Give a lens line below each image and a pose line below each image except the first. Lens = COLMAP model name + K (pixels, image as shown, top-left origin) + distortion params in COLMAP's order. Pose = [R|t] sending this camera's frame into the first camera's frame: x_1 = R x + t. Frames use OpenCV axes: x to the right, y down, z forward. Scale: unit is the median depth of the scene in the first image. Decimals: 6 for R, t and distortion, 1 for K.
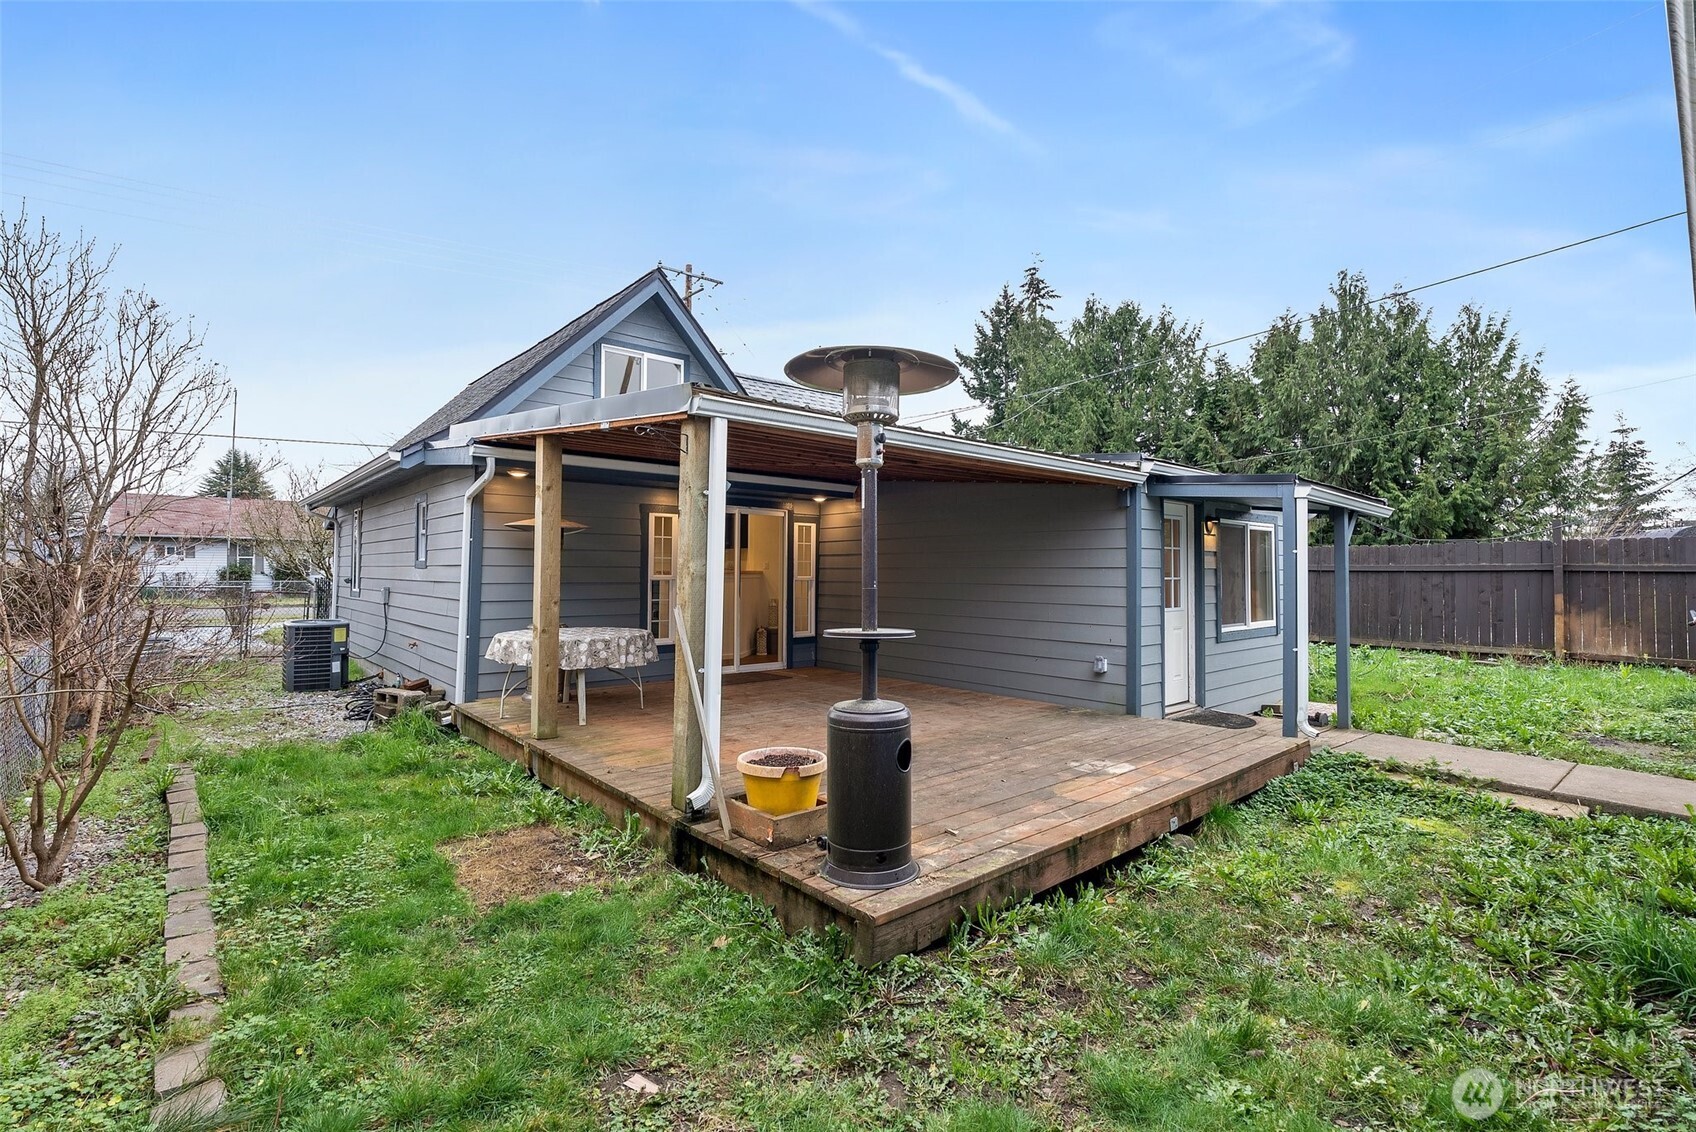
lens RADIAL K [[777.3, 0, 846.4], [0, 777.3, 566.9], [0, 0, 1]] dist [-0.010790, -0.000394]
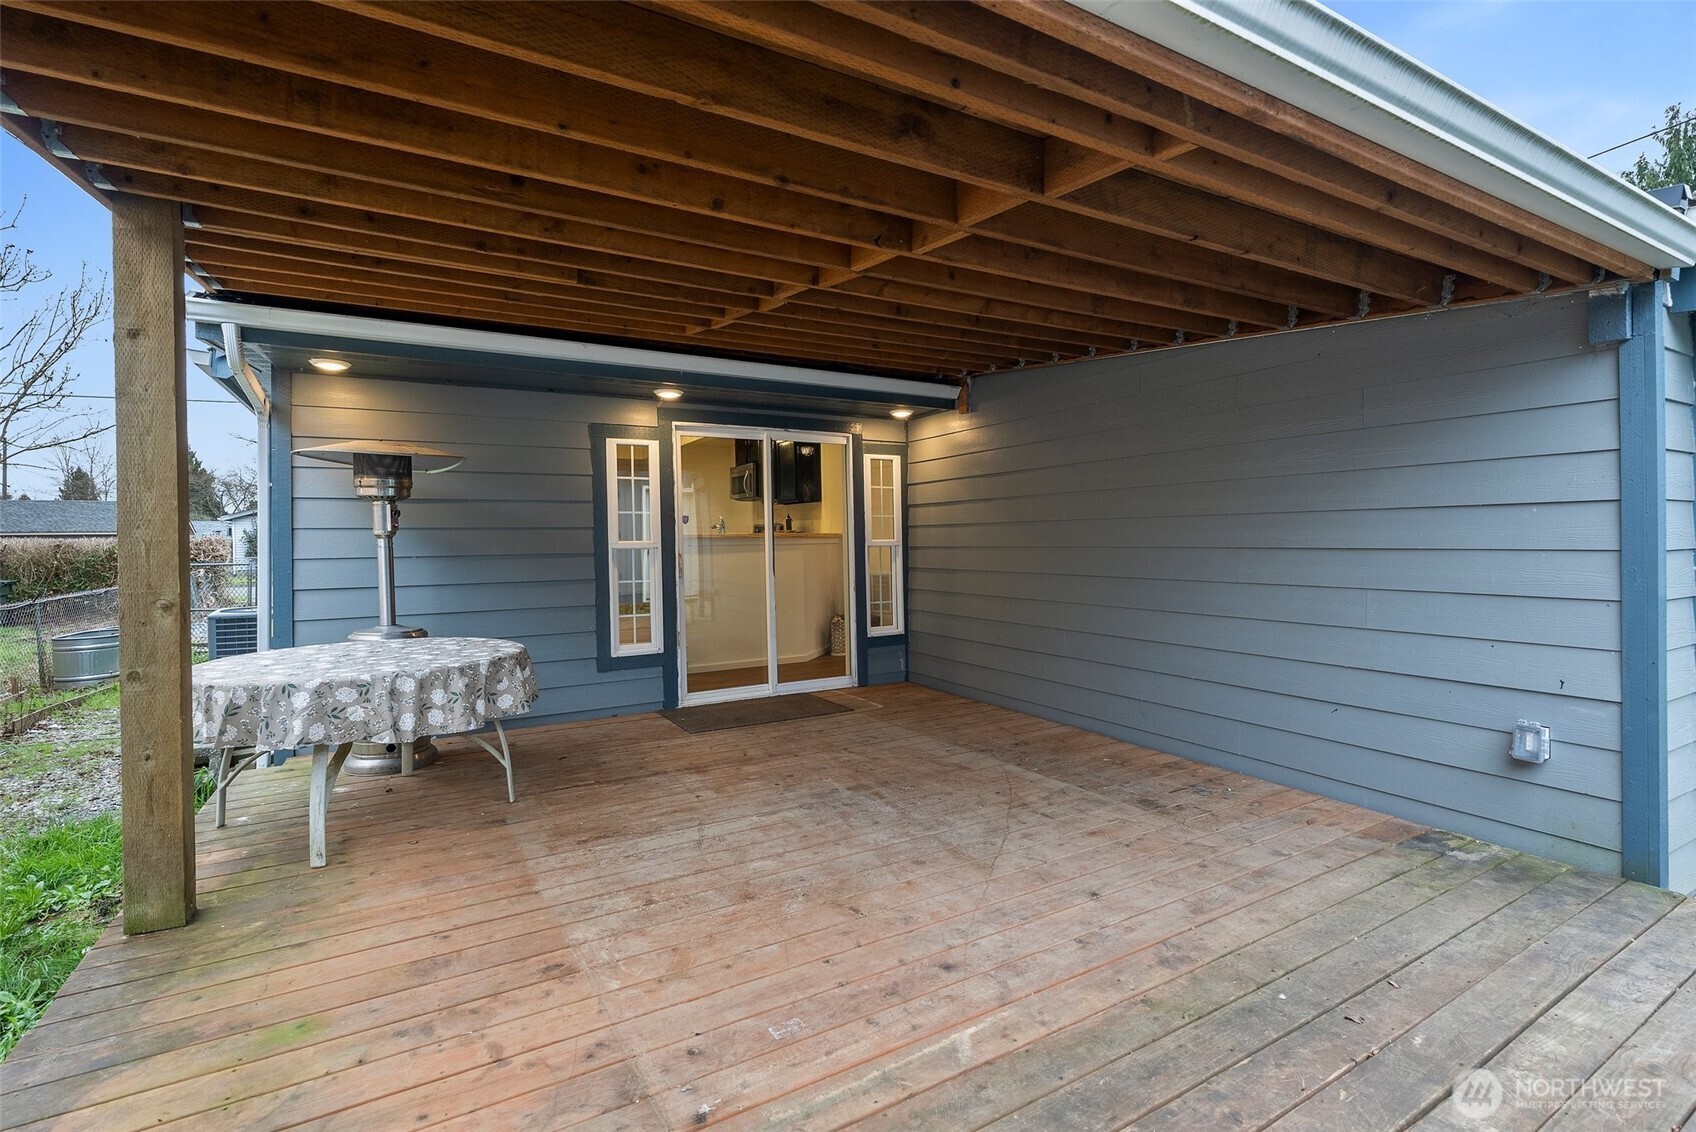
lens RADIAL K [[777.3, 0, 852.2], [0, 777.3, 530.9], [0, 0, 1]] dist [-0.010790, -0.000394]
pose [[0.981970, -0.018911, -0.188091, 0.041102], [0.018251, 0.999820, -0.005236, 0.008184], [0.188156, 0.001709, 0.982138, 0.397768]]
